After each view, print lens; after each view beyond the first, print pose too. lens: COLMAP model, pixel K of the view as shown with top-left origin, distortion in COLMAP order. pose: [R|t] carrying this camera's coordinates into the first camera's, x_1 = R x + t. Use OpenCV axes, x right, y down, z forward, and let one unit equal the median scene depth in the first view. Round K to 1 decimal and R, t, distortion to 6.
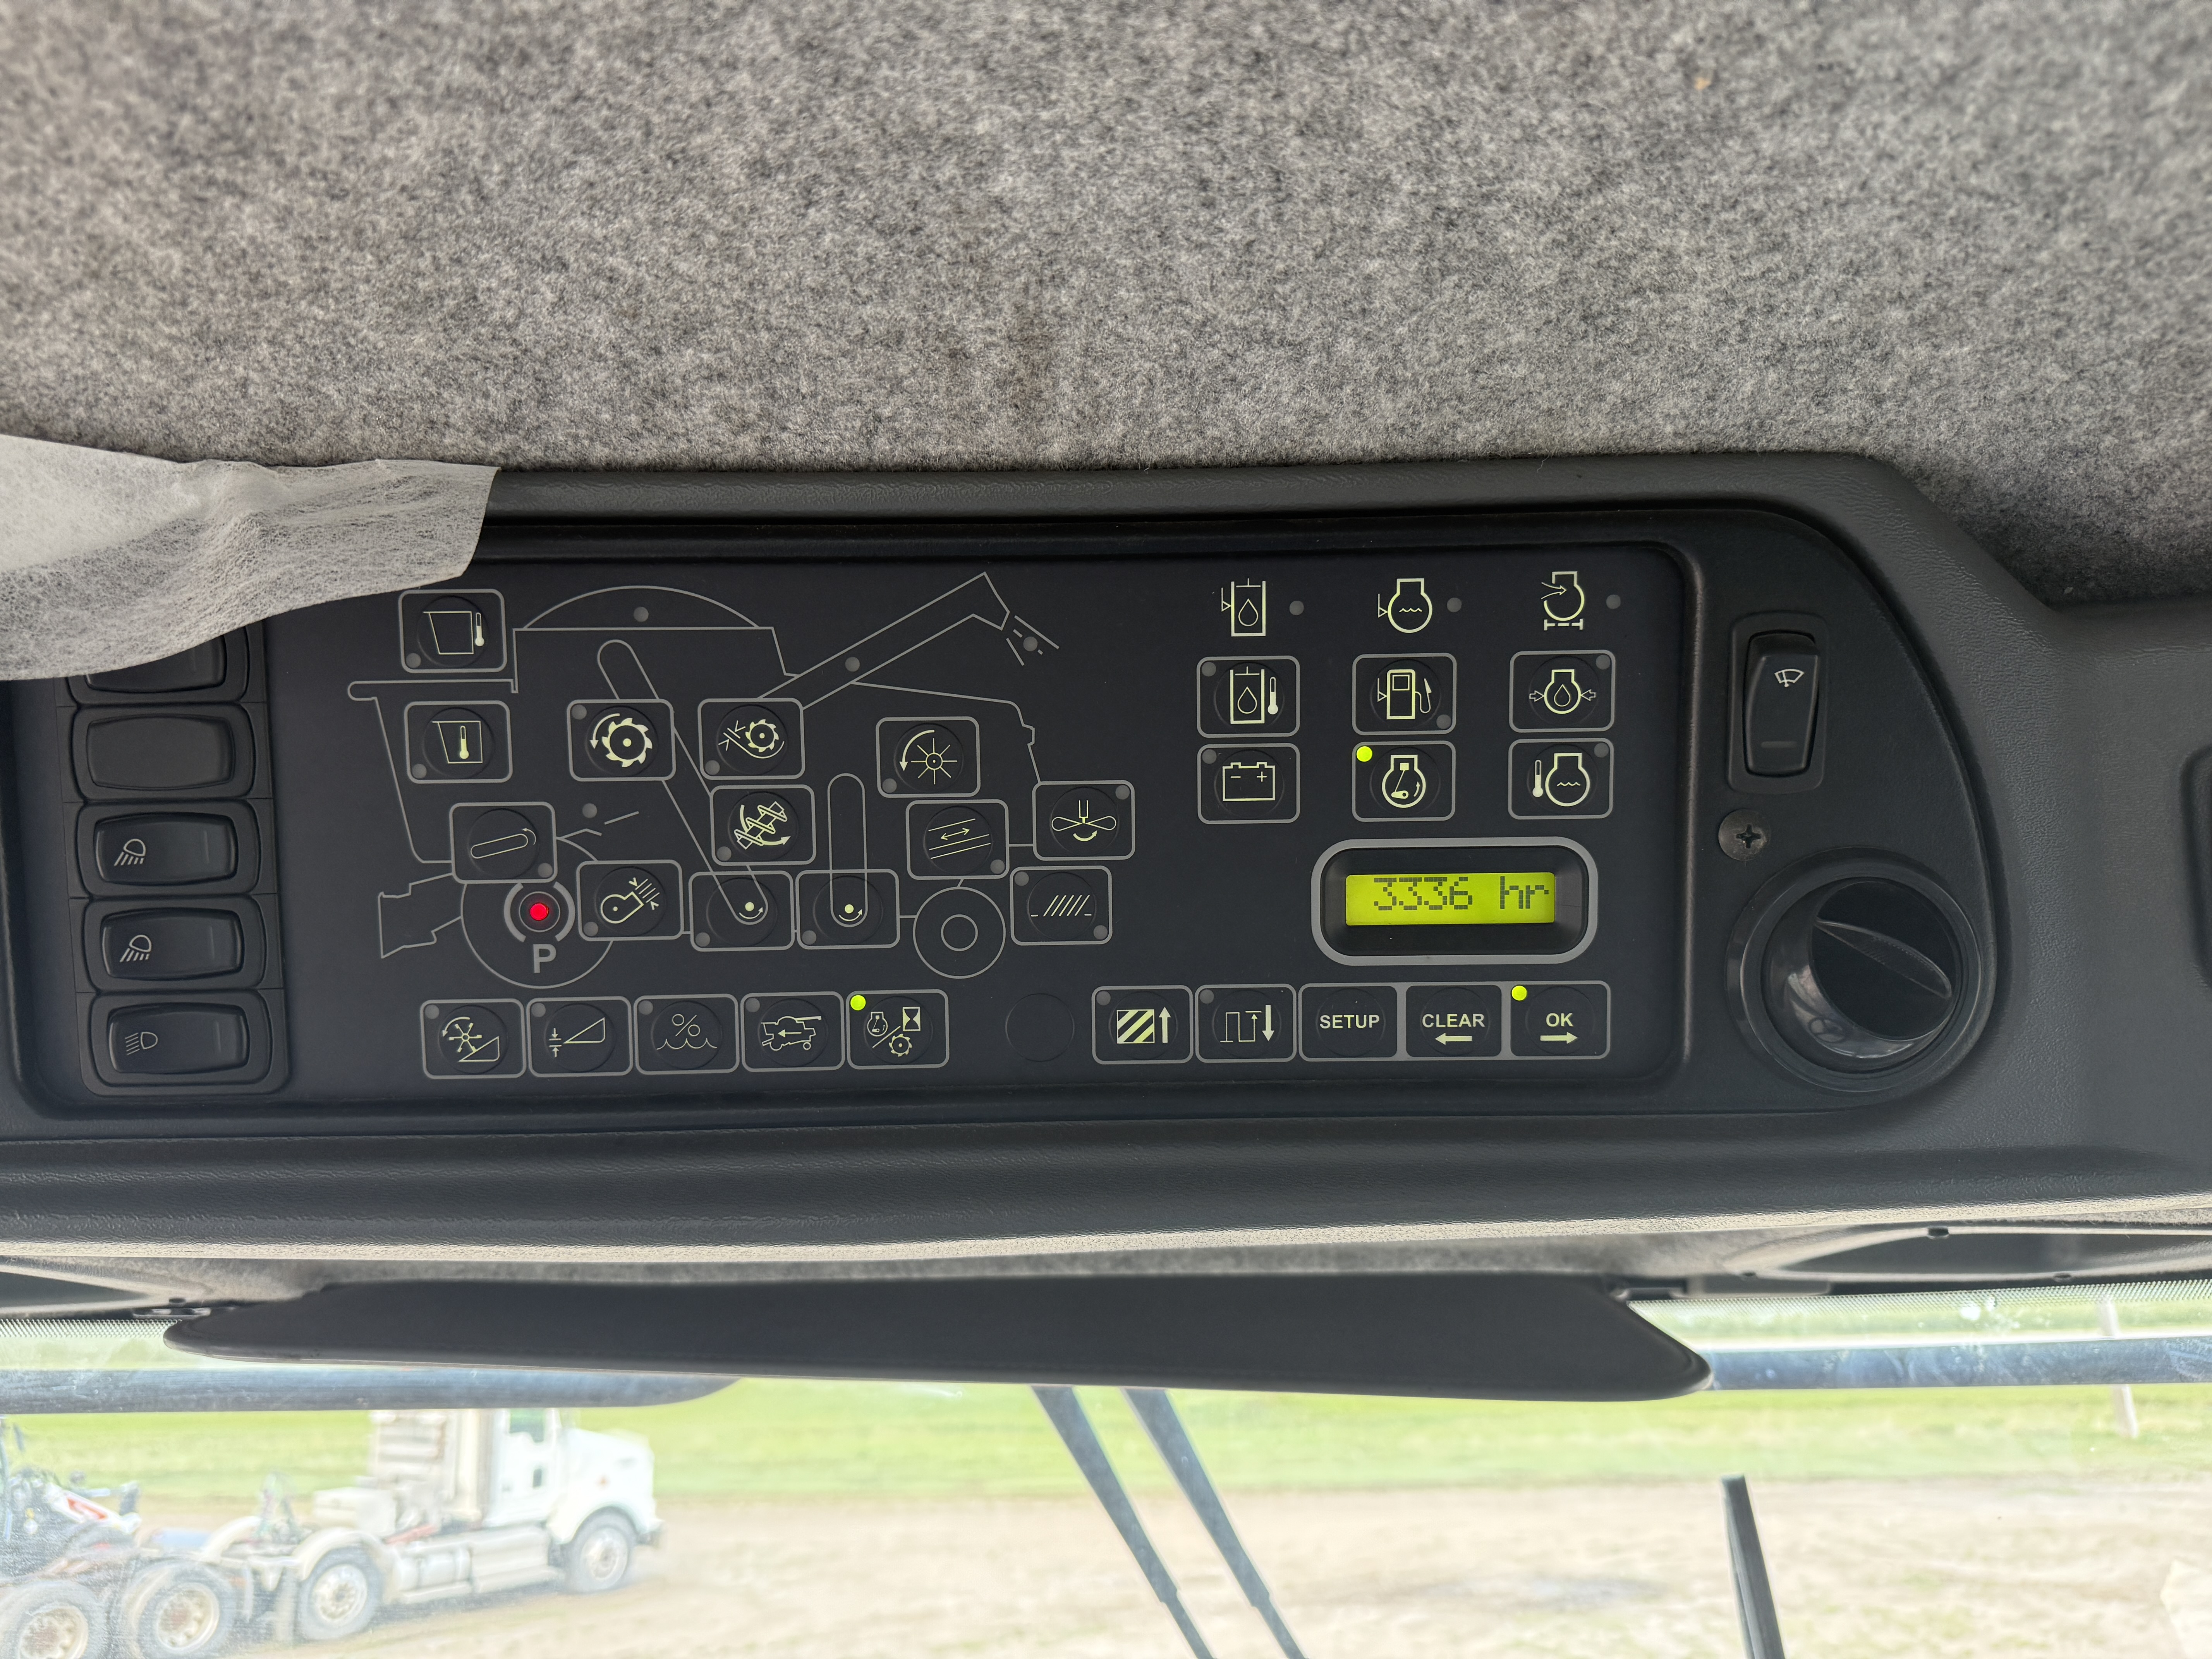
lens RADIAL K [[1580.0, 0, 1125.2], [0, 1580.0, 826.9], [0, 0, 1]] dist [0.053819, -0.053331]
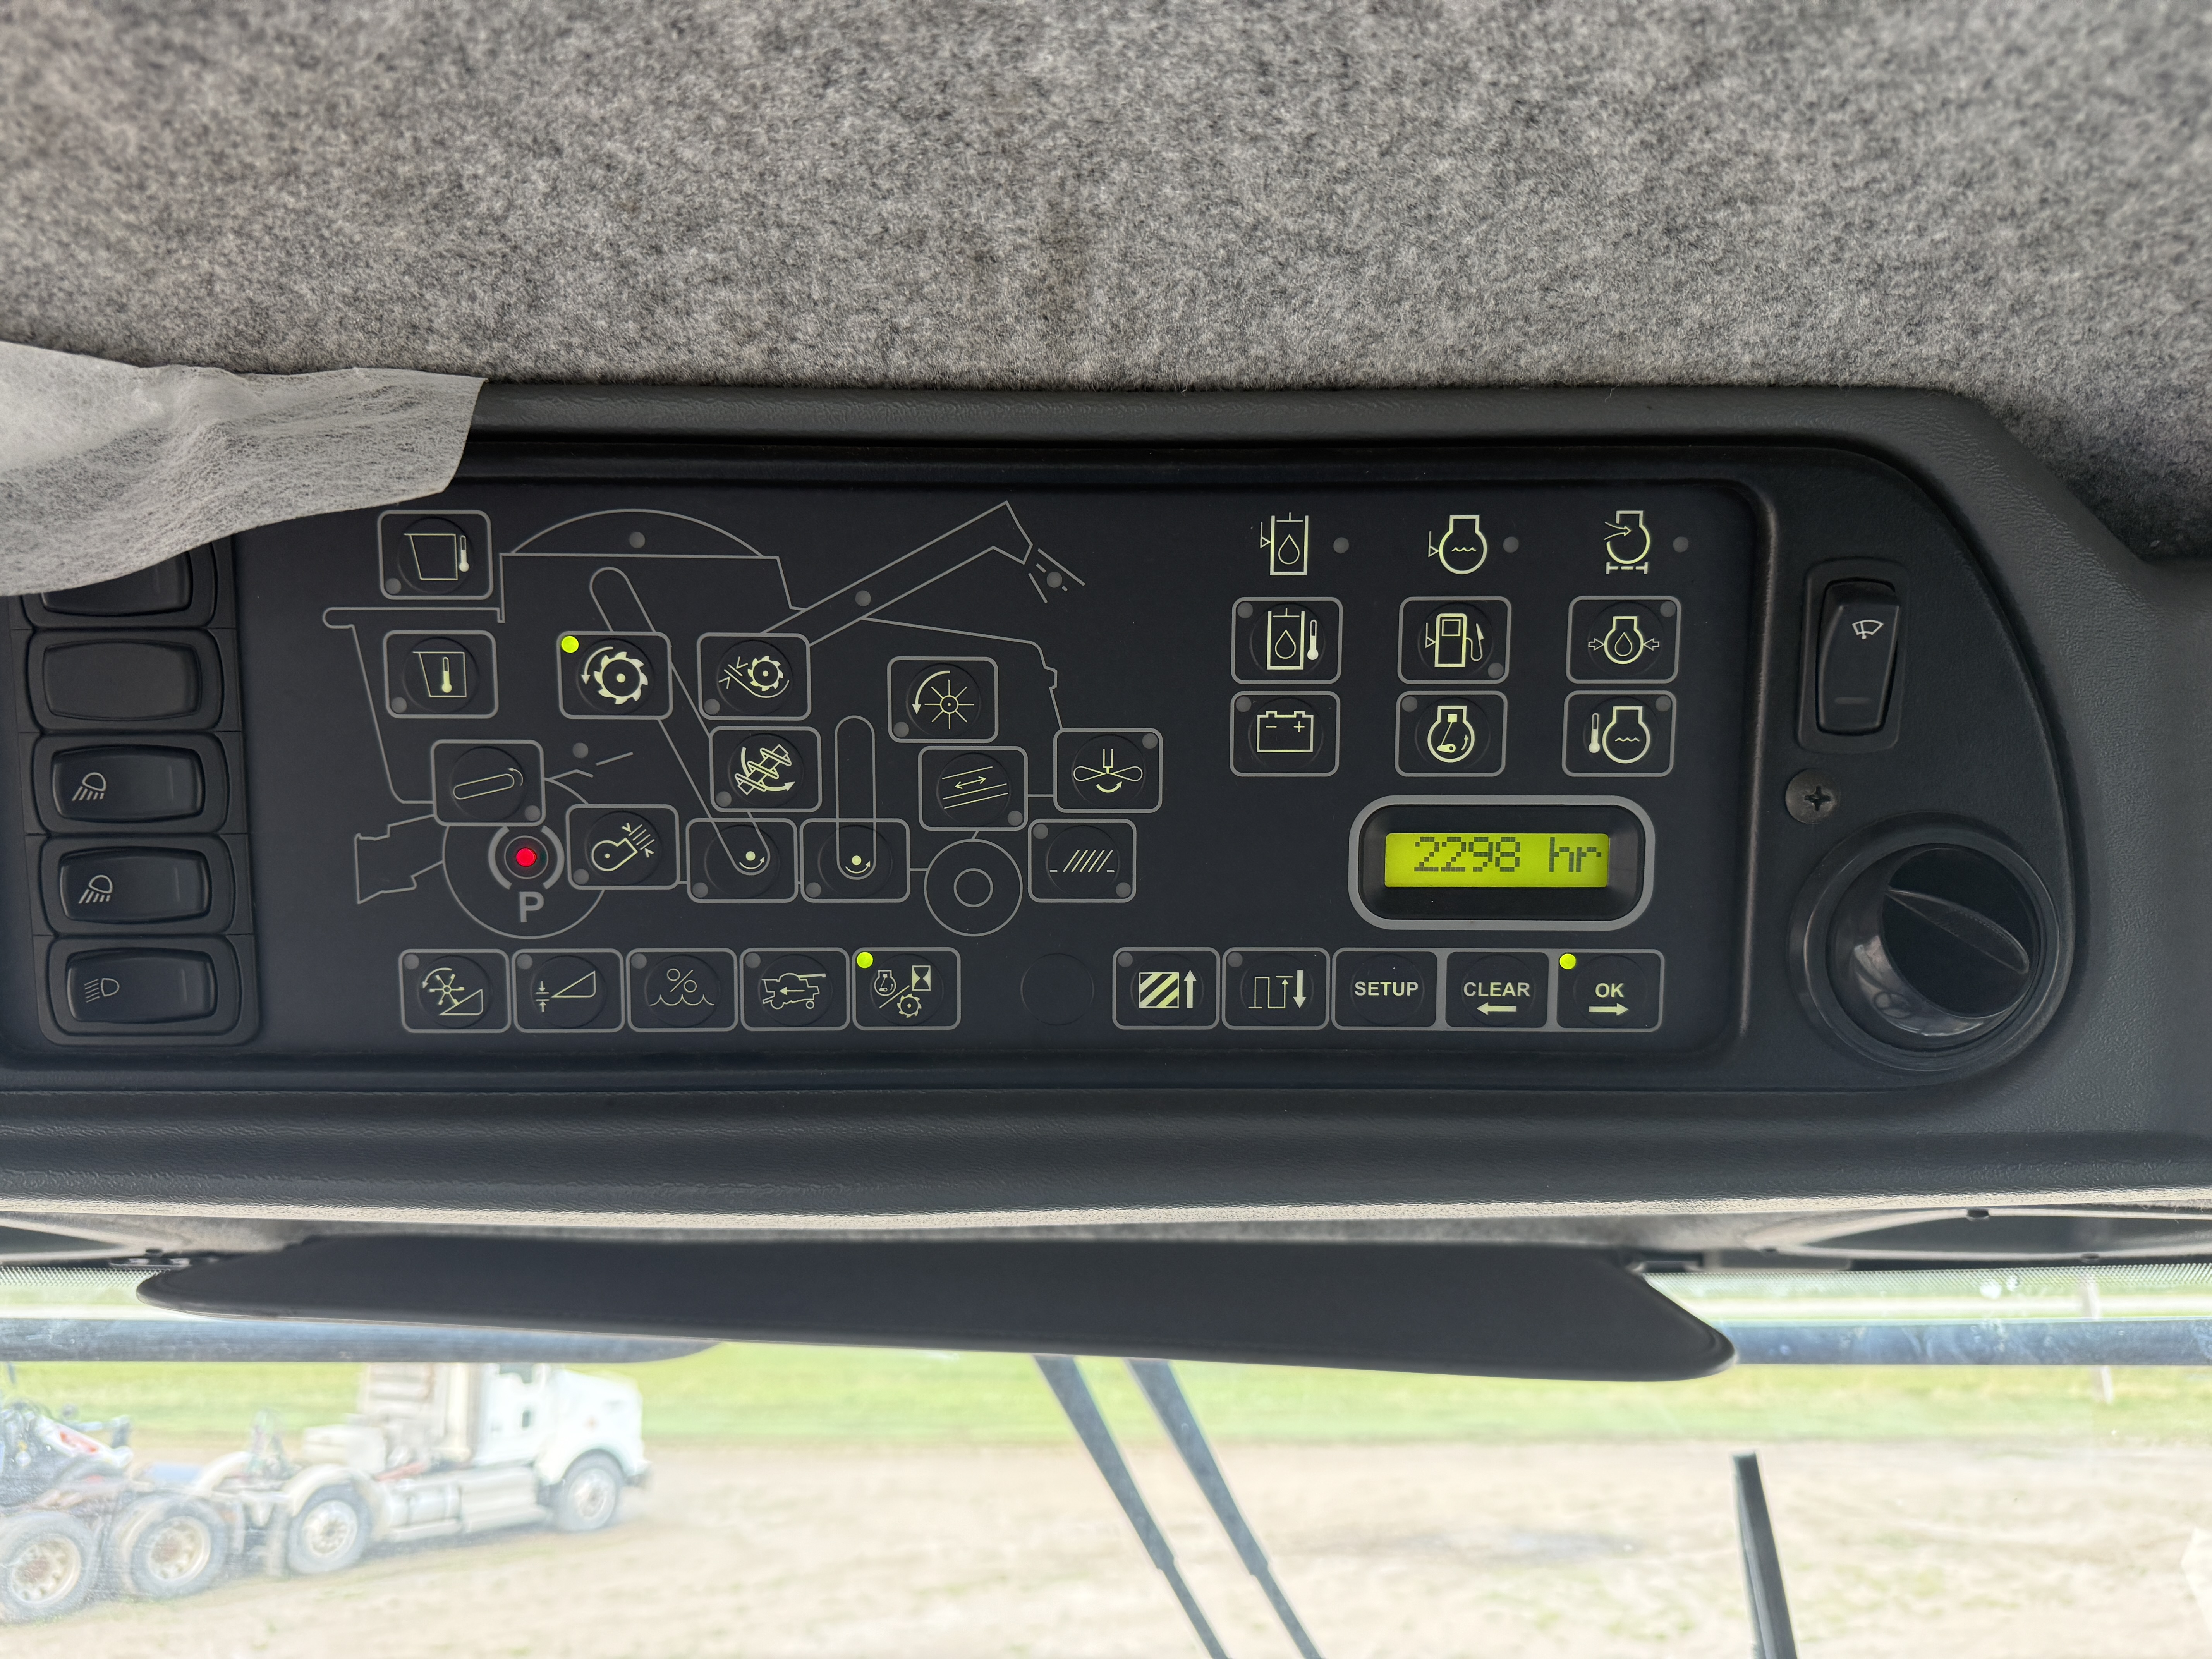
lens RADIAL K [[1522.6, 0, 1106.0], [0, 1522.6, 829.5], [0, 0, 1]] dist [0.027629, -0.018789]
pose [[0.999847, 0.016562, 0.005553, -0.032551], [-0.016709, 0.999476, 0.027706, 0.006188], [-0.005092, -0.027795, 0.999601, 0.099920]]
